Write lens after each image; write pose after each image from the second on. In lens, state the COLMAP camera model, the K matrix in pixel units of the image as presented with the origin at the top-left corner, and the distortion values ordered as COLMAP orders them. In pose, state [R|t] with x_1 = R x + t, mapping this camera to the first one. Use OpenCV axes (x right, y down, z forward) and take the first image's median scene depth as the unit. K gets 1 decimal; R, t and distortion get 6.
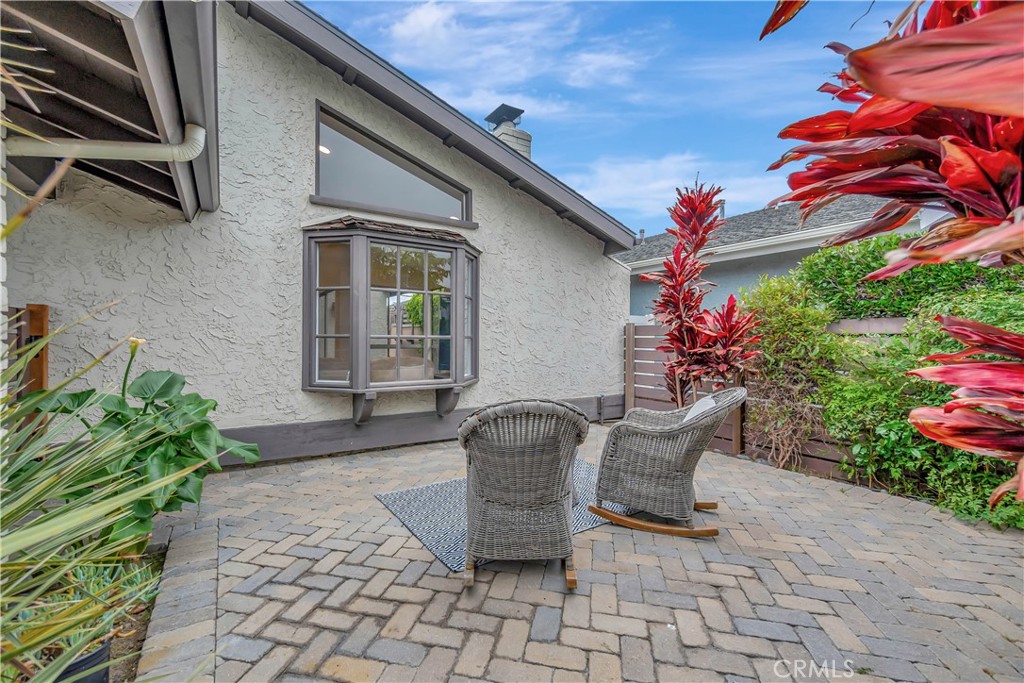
lens RADIAL K [[424.7, 0, 512.0], [0, 424.7, 341.5], [0, 0, 1]] dist [-0.000182, -0.000002]
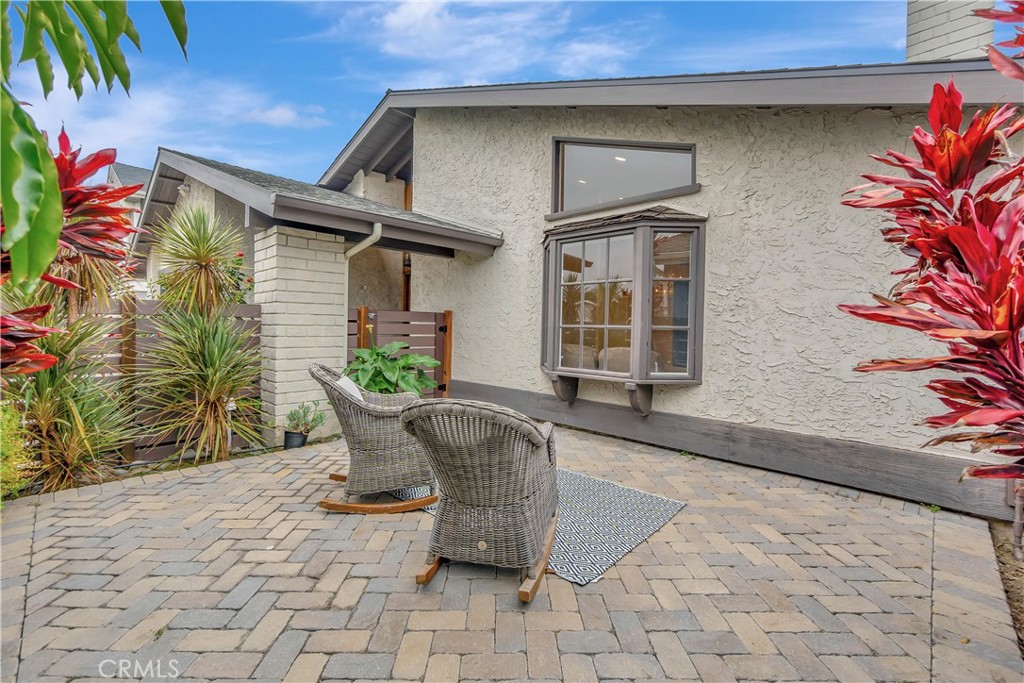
lens RADIAL K [[440.2, 0, 512.5], [0, 440.2, 330.5], [0, 0, 1]] dist [-0.001152, -0.000051]
pose [[0.238318, 0.008069, -0.971154, 0.793758], [-0.020944, 0.999776, 0.003167, -0.001765], [0.970961, 0.019585, 0.238434, 0.596645]]
